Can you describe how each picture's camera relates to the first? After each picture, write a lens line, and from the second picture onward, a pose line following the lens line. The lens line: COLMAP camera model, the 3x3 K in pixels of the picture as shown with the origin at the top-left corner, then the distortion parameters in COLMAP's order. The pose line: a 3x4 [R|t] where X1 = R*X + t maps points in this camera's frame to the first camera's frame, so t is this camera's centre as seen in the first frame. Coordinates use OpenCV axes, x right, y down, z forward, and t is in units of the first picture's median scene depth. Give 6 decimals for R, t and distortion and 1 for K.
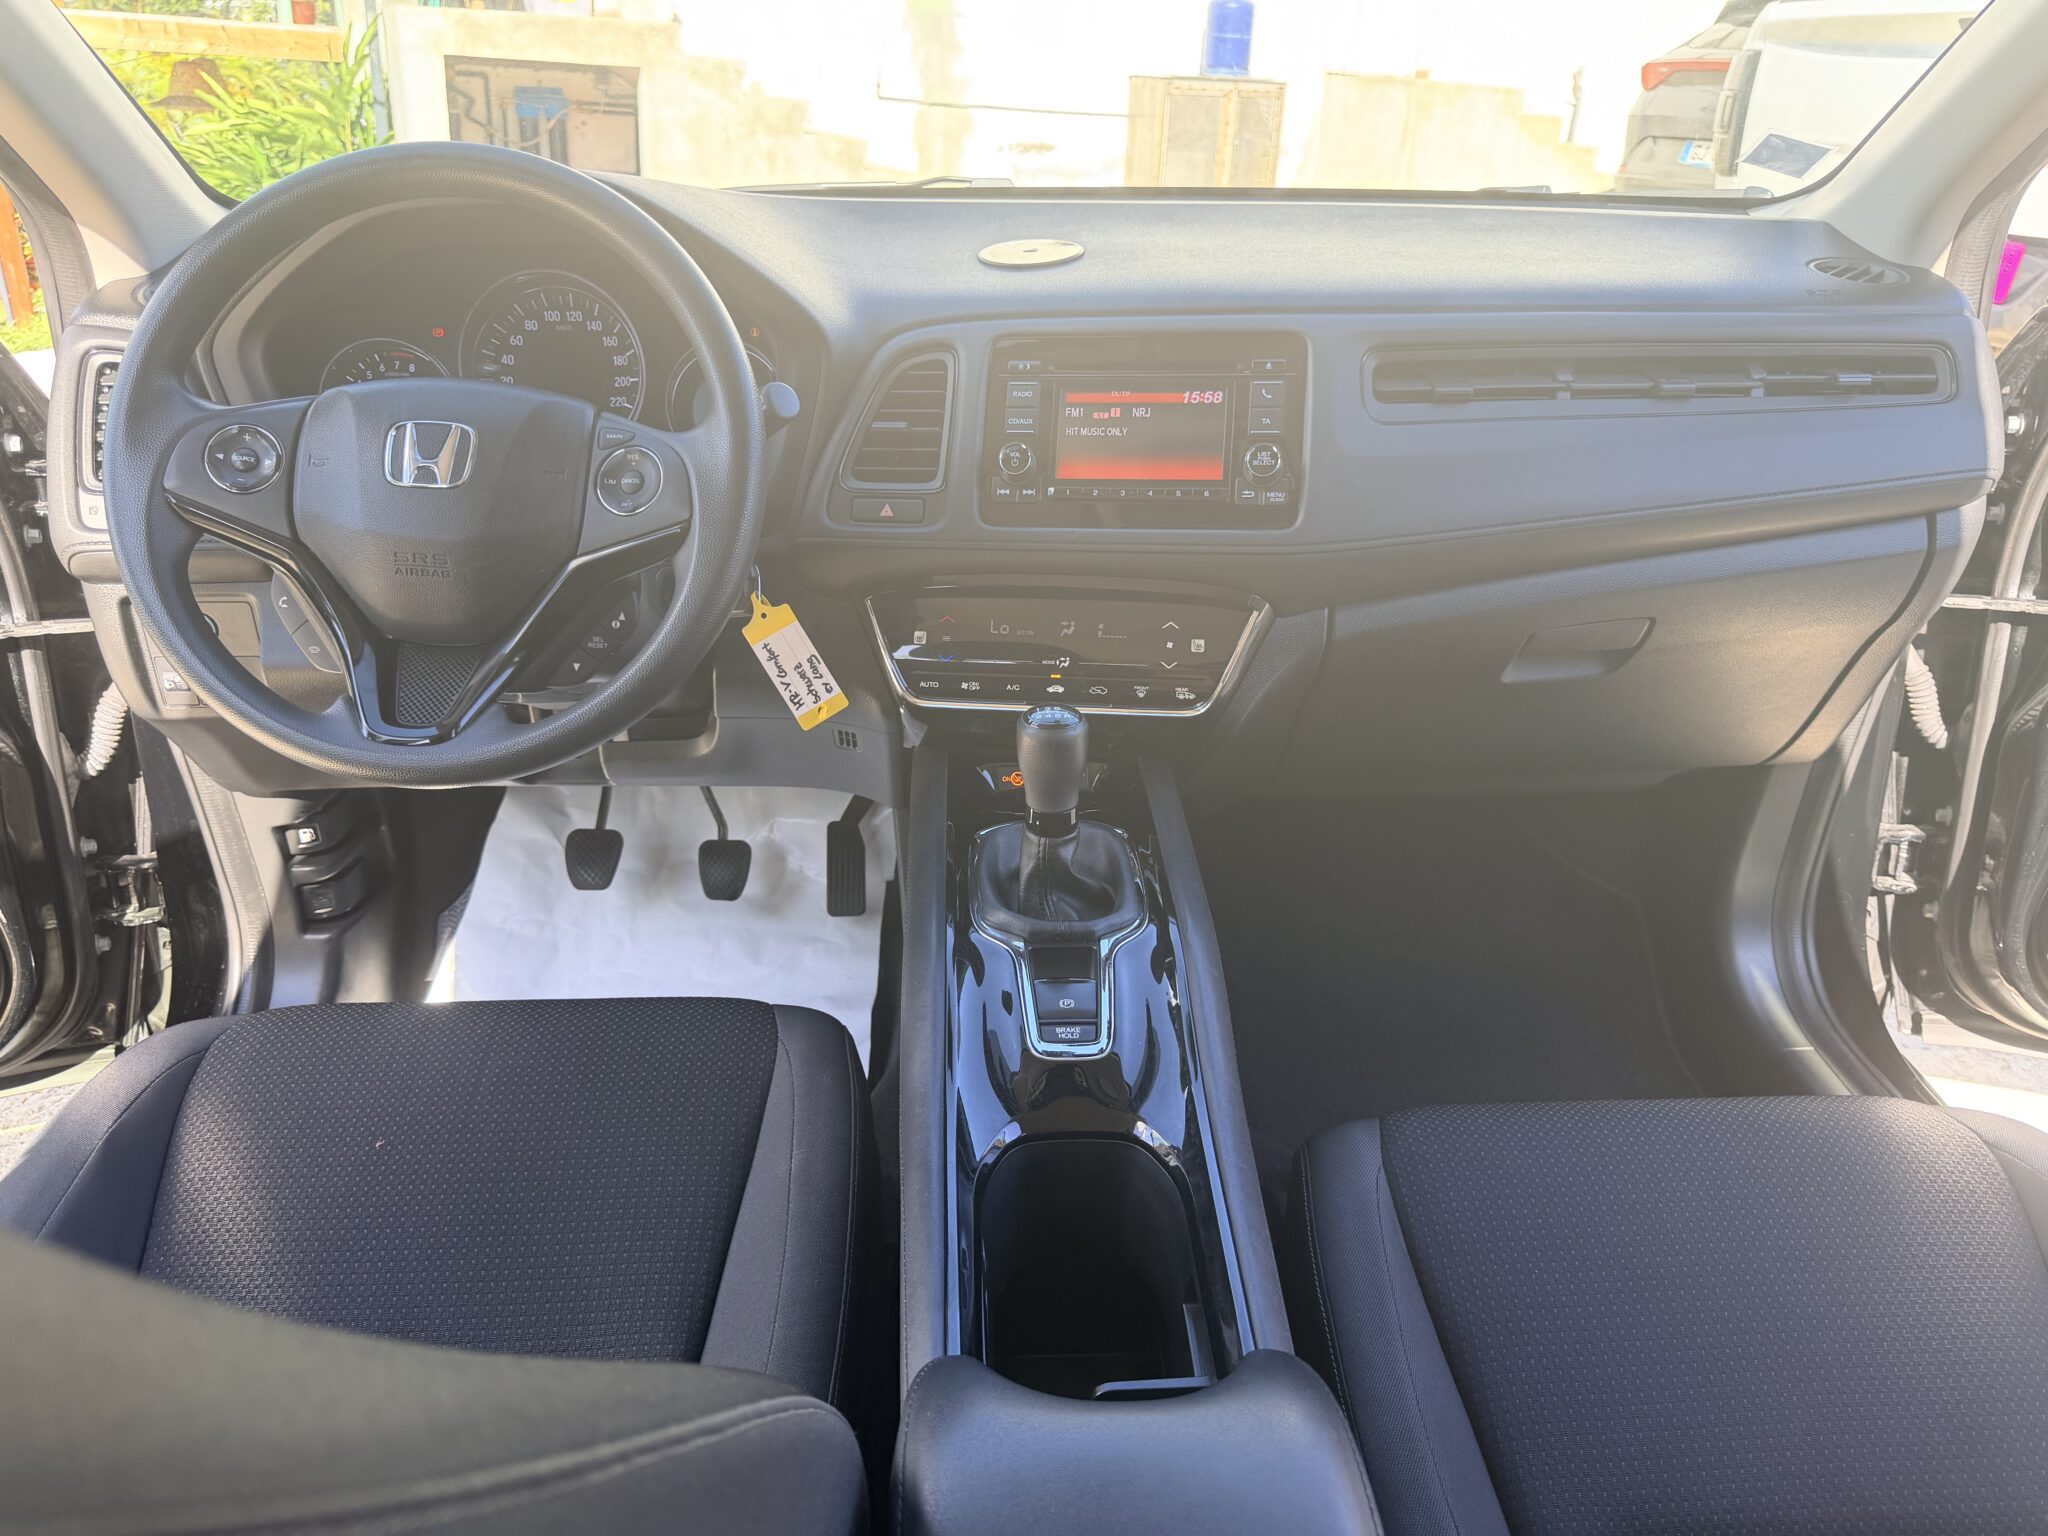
lens RADIAL K [[1452.6, 0, 1024.0], [0, 1452.6, 769.5], [0, 0, 1]] dist [0.036110, -0.048141]
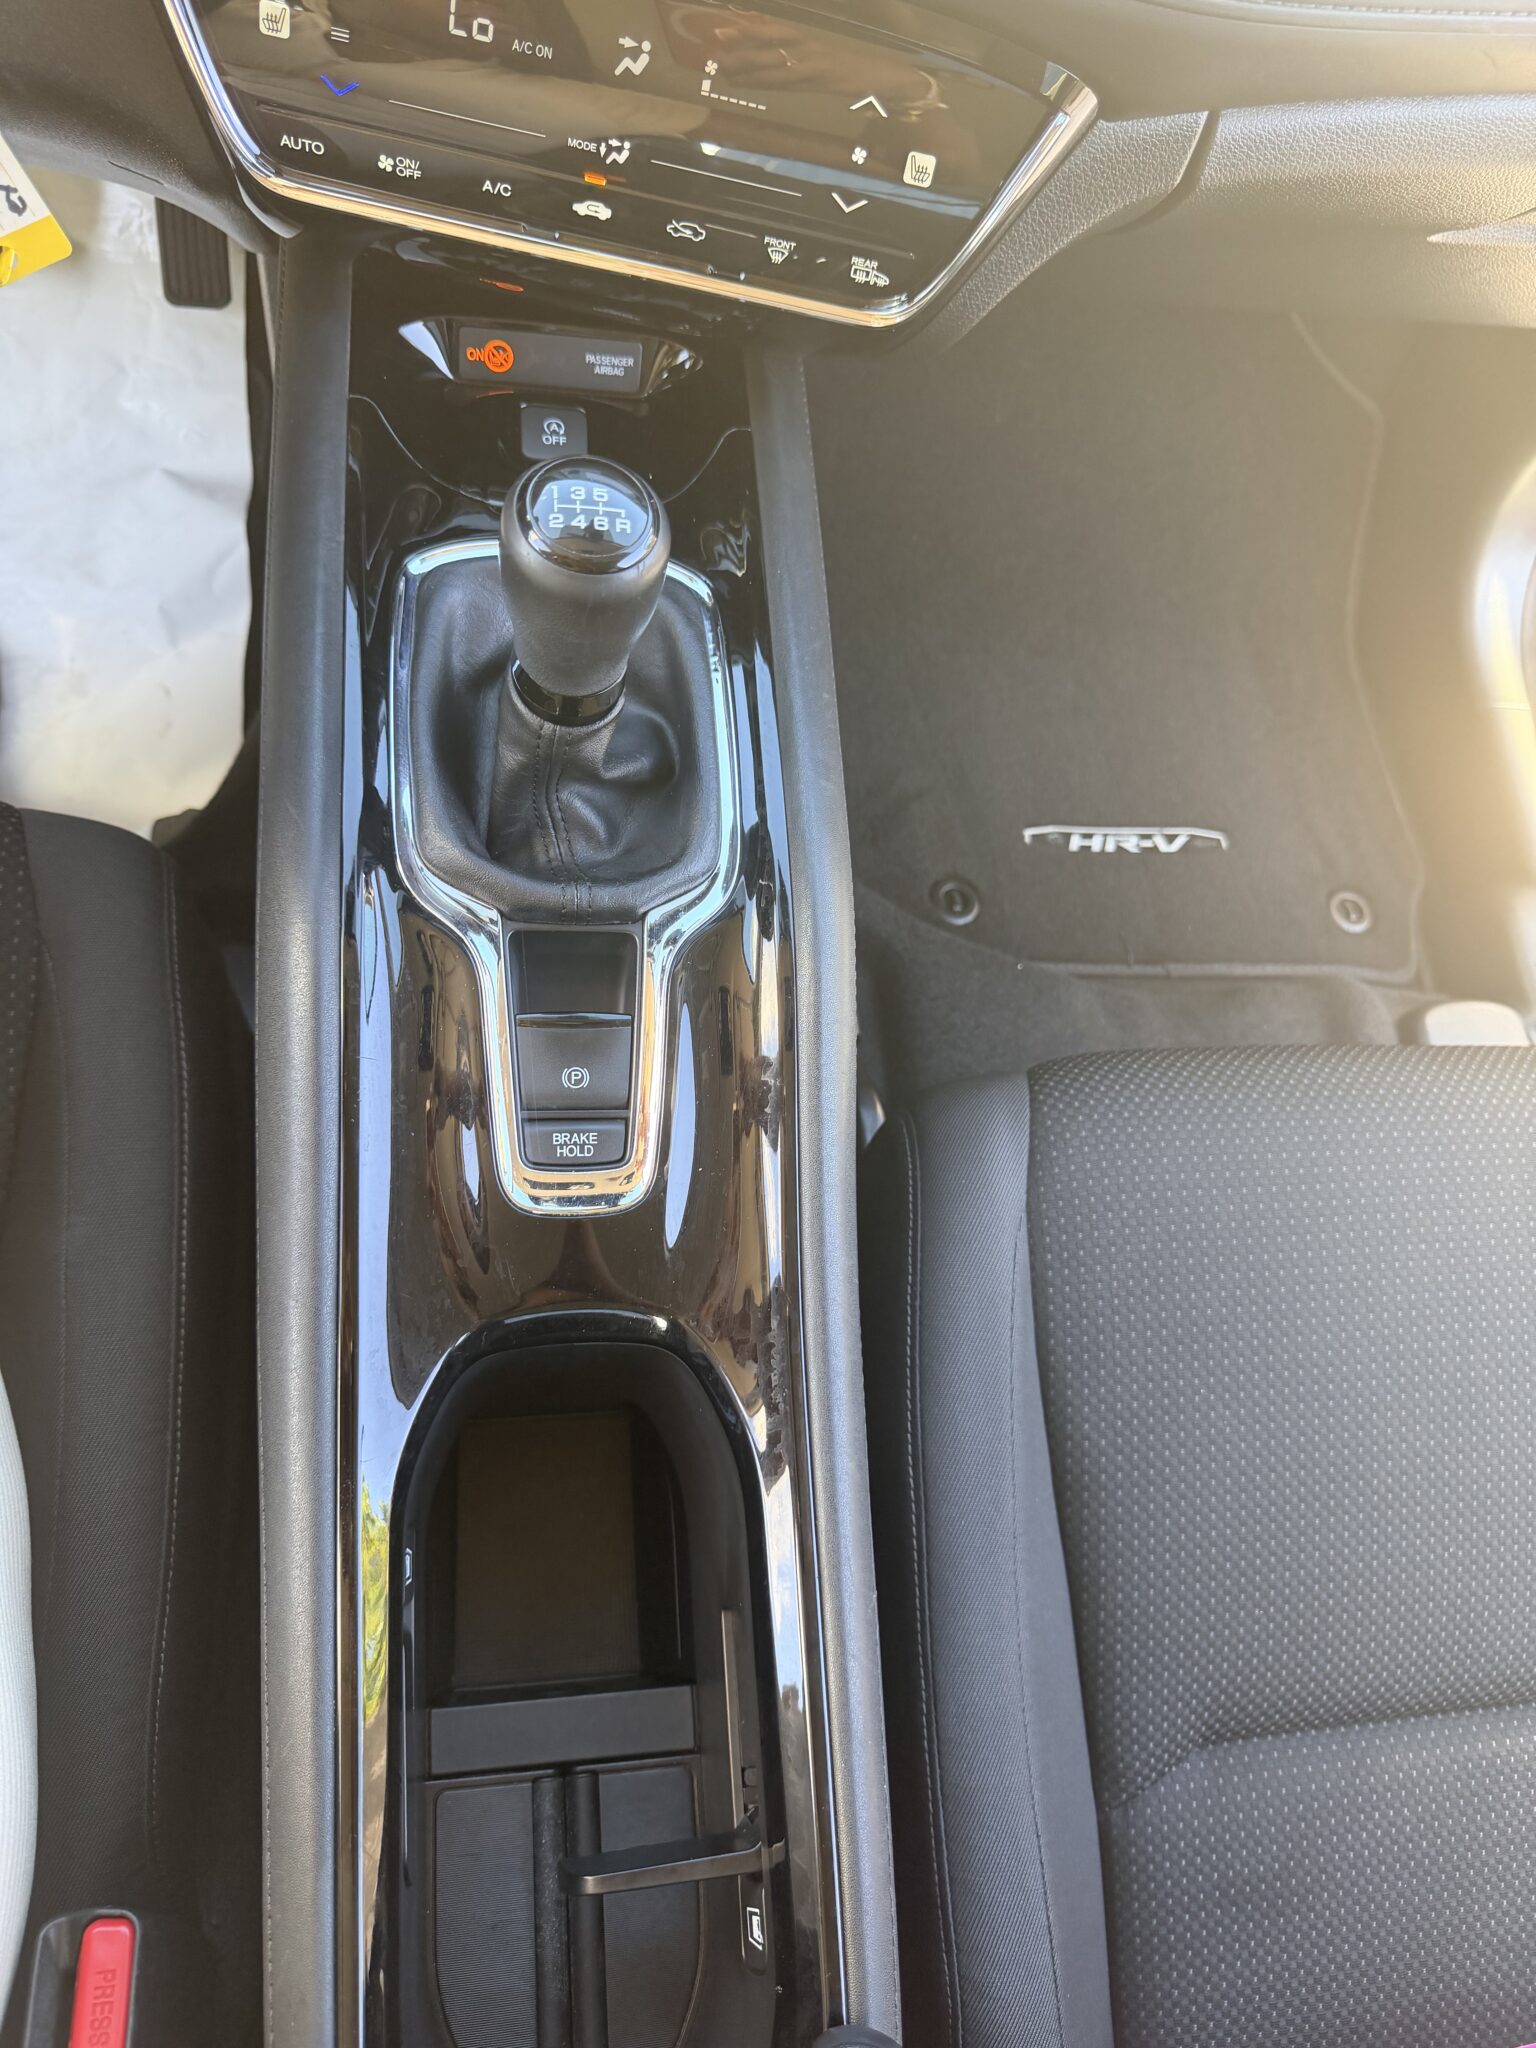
lens RADIAL K [[1456.2, 0, 765.1], [0, 1456.2, 1021.0], [0, 0, 1]] dist [0.042321, -0.058495]
pose [[0.978103, 0.034328, 0.205271, -0.011051], [-0.163115, 0.739014, 0.653645, -0.179077], [-0.129260, -0.672815, 0.728431, 0.500243]]
